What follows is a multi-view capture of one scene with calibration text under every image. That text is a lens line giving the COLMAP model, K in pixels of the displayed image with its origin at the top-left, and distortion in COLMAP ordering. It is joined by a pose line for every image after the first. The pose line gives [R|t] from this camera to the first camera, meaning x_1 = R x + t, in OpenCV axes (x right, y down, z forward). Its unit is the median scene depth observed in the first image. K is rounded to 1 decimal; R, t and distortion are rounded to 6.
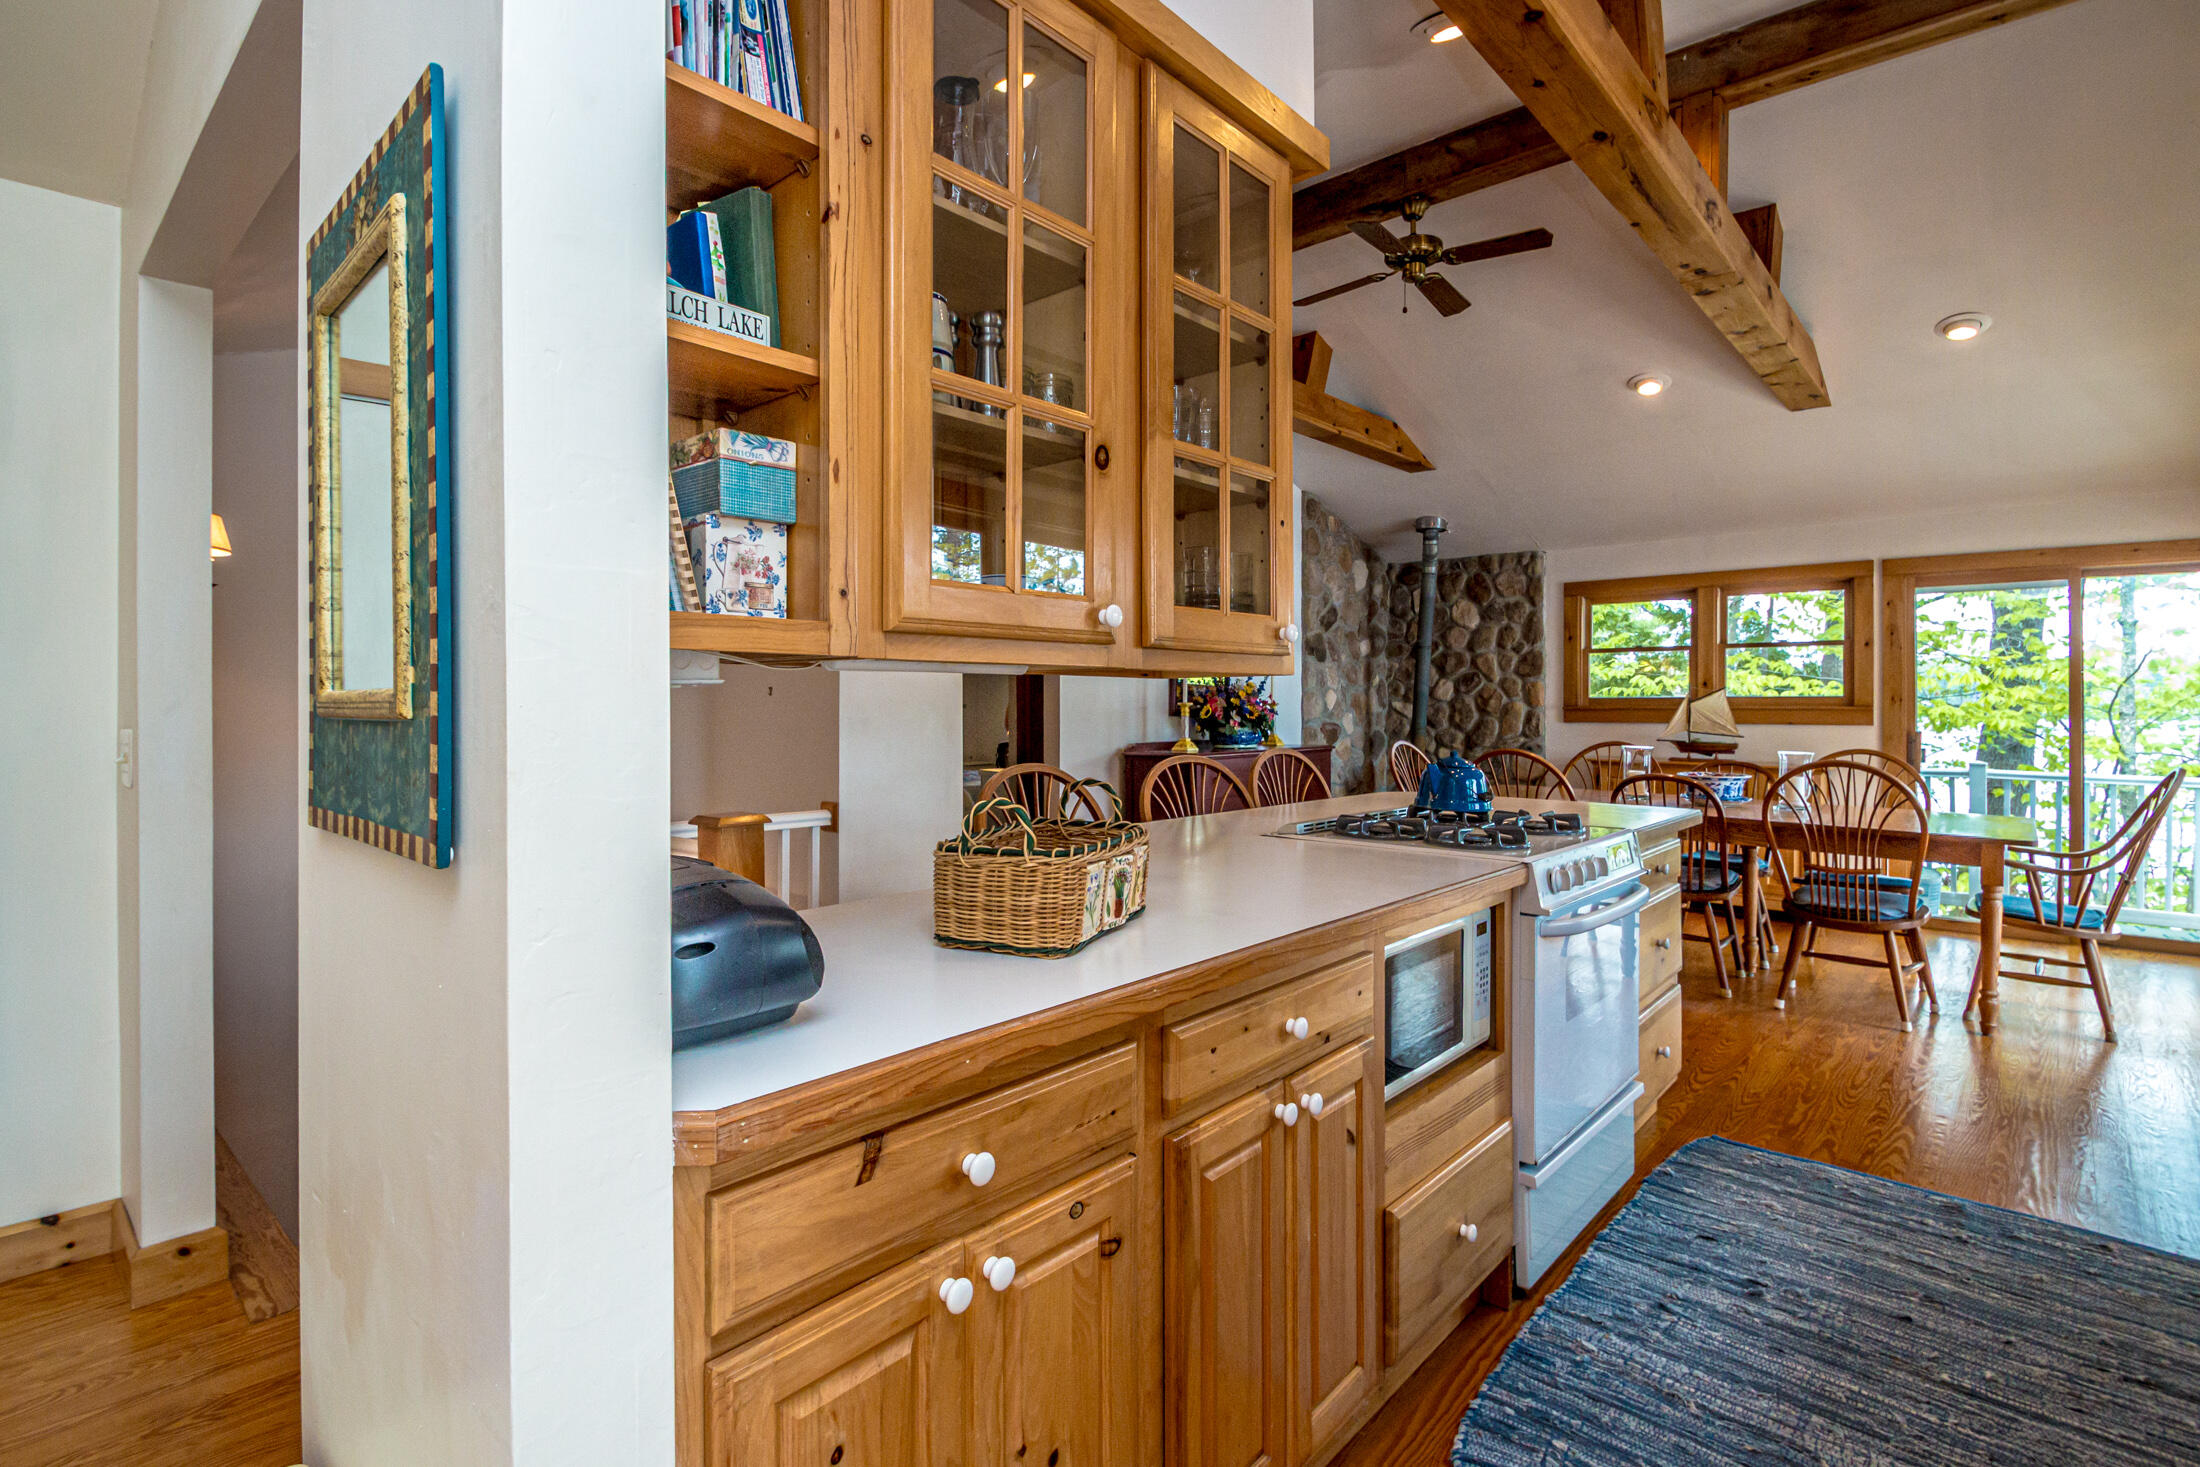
lens RADIAL K [[1061.9, 0, 1060.1], [0, 1061.9, 698.6], [0, 0, 1]] dist [-0.009480, -0.002139]
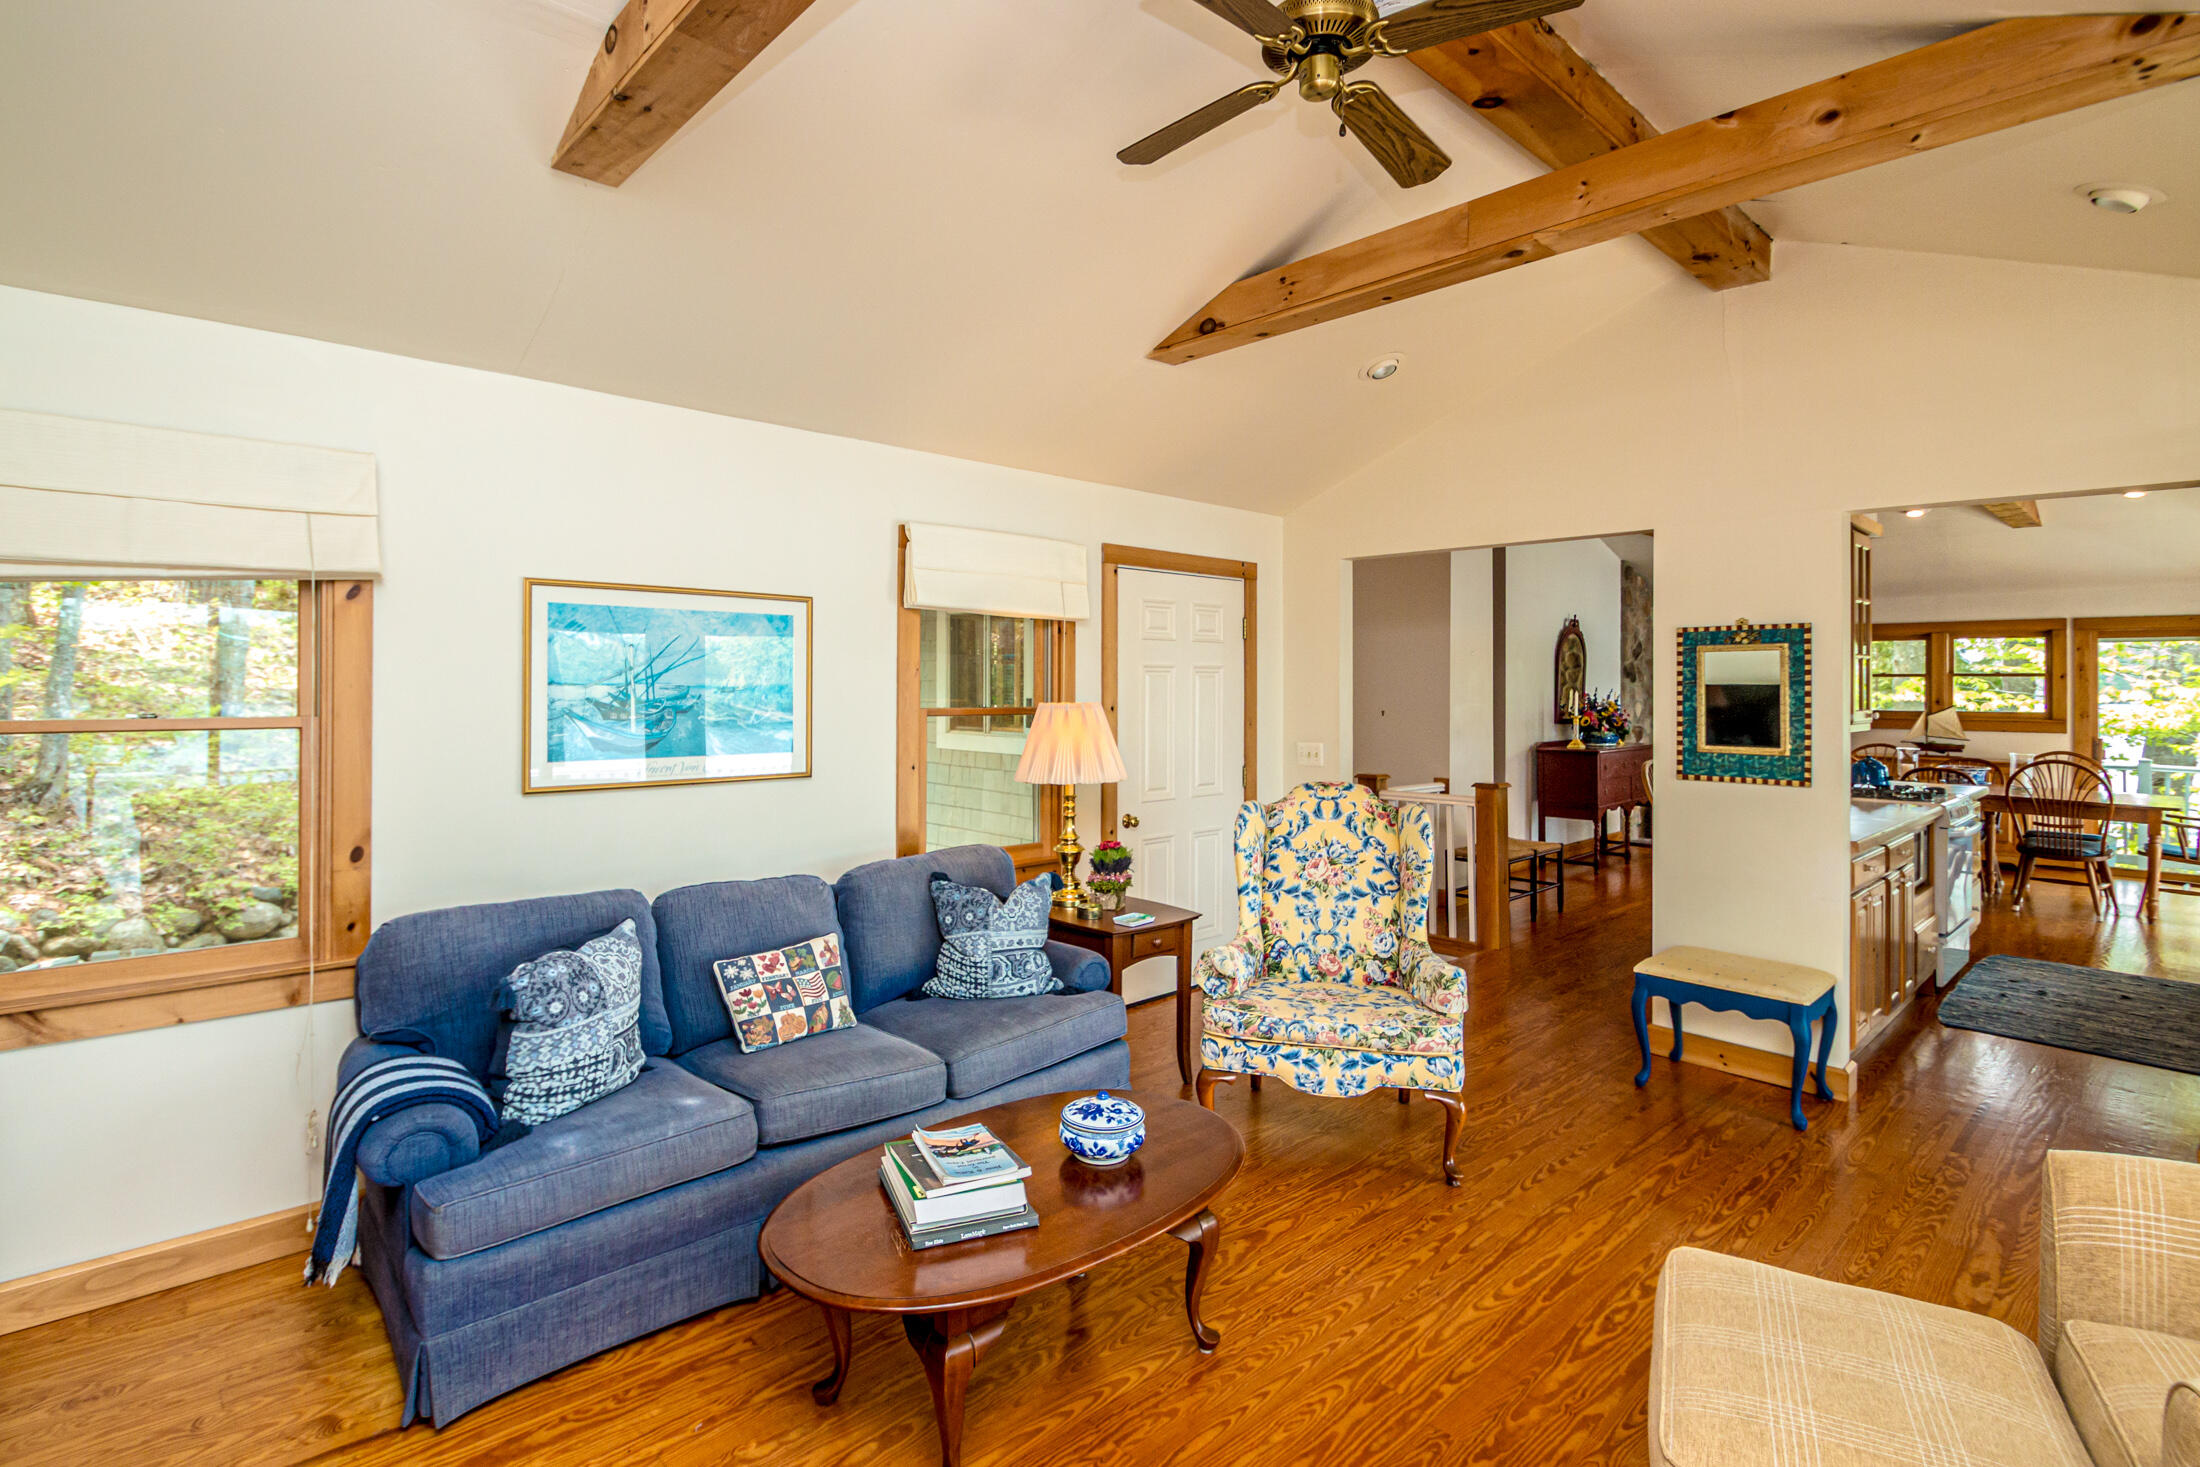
lens RADIAL K [[1061.9, 0, 1068.3], [0, 1061.9, 675.6], [0, 0, 1]] dist [-0.009480, -0.002139]
pose [[0.996760, 0.002023, -0.080412, -0.432513], [-0.002513, 0.999979, -0.005987, -0.038042], [0.080398, 0.006170, 0.996744, -0.493824]]
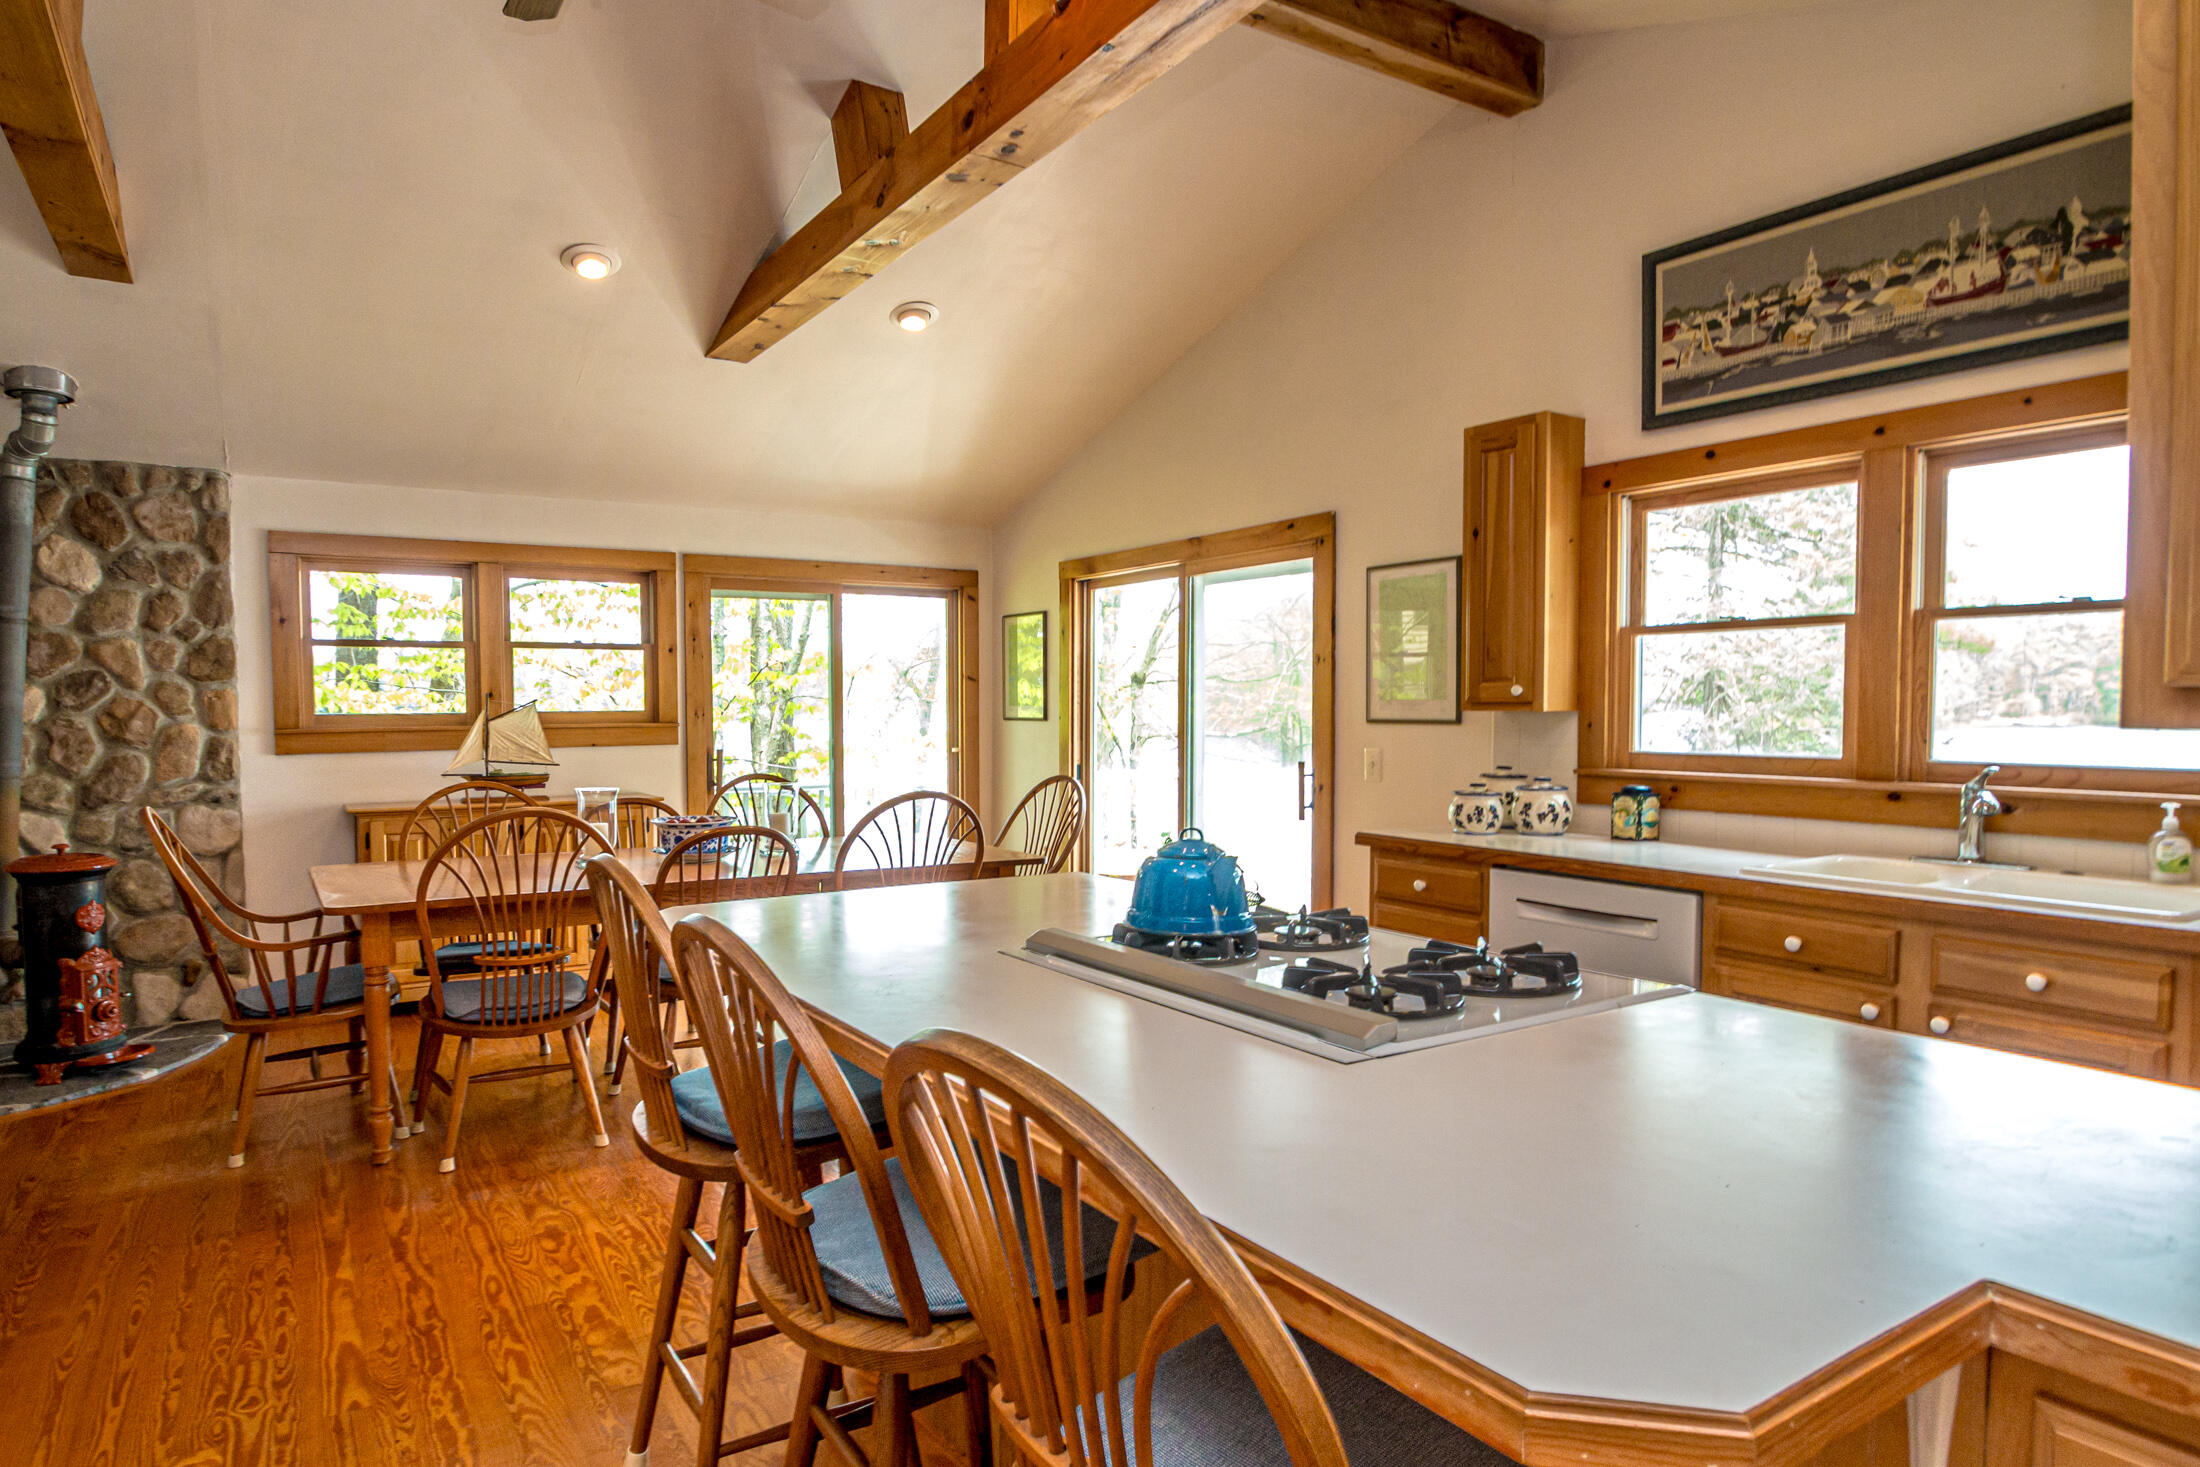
lens RADIAL K [[1279.5, 0, 1096.1], [0, 1279.5, 740.4], [0, 0, 1]] dist [-0.004844, -0.001863]
pose [[0.242859, -0.028599, 0.969640, -0.148769], [0.005446, 0.999590, 0.028118, -0.005091], [-0.970046, -0.001548, 0.242916, 0.379469]]
